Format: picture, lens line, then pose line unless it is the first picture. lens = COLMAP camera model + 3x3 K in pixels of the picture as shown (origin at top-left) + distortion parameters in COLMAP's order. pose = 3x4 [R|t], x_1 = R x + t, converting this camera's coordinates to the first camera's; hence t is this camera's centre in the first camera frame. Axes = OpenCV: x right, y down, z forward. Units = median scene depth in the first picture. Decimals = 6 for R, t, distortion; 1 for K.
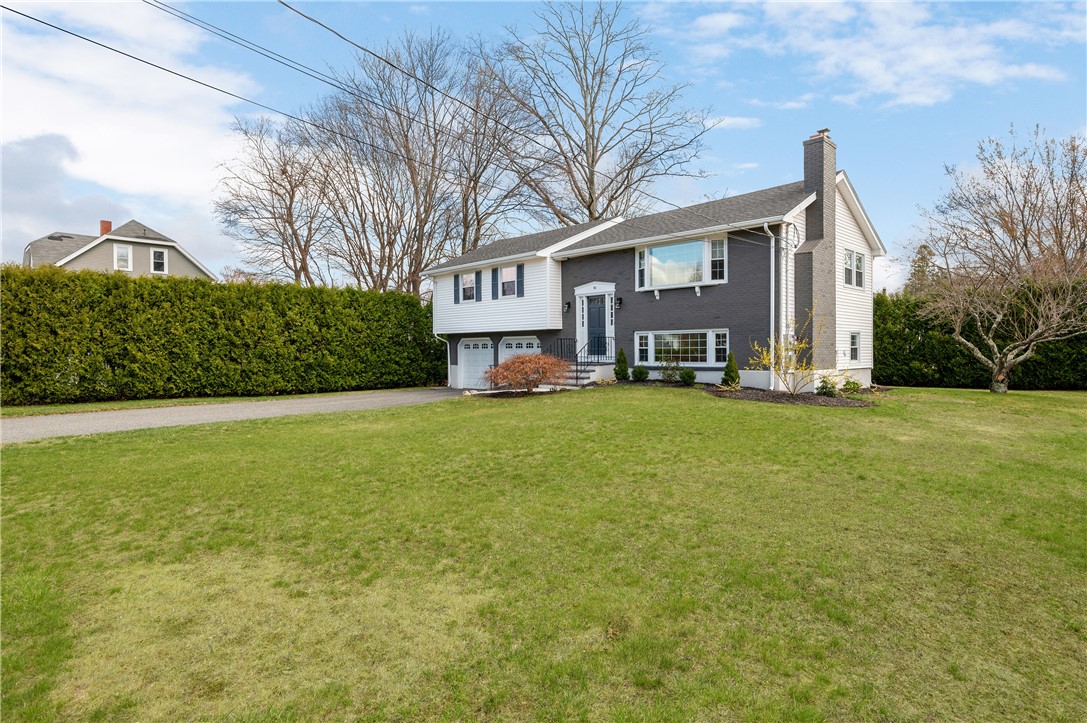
lens RADIAL K [[599.9, 0, 543.5], [0, 599.9, 361.5], [0, 0, 1]] dist [0.002249, 0.000329]
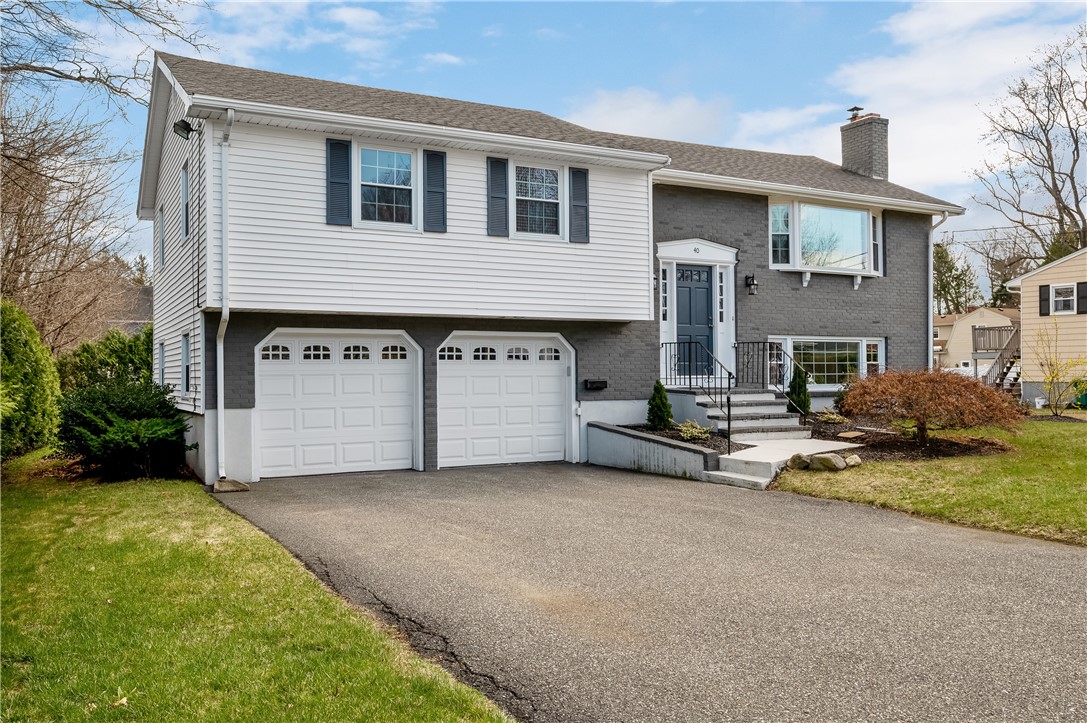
lens RADIAL K [[866.6, 0, 541.5], [0, 866.6, 375.9], [0, 0, 1]] dist [0.000590, 0.001112]
pose [[0.283200, -0.005159, 0.959047, -0.717591], [0.015239, 0.999883, 0.000879, -0.012851], [-0.958940, 0.014366, 0.283245, 0.933065]]
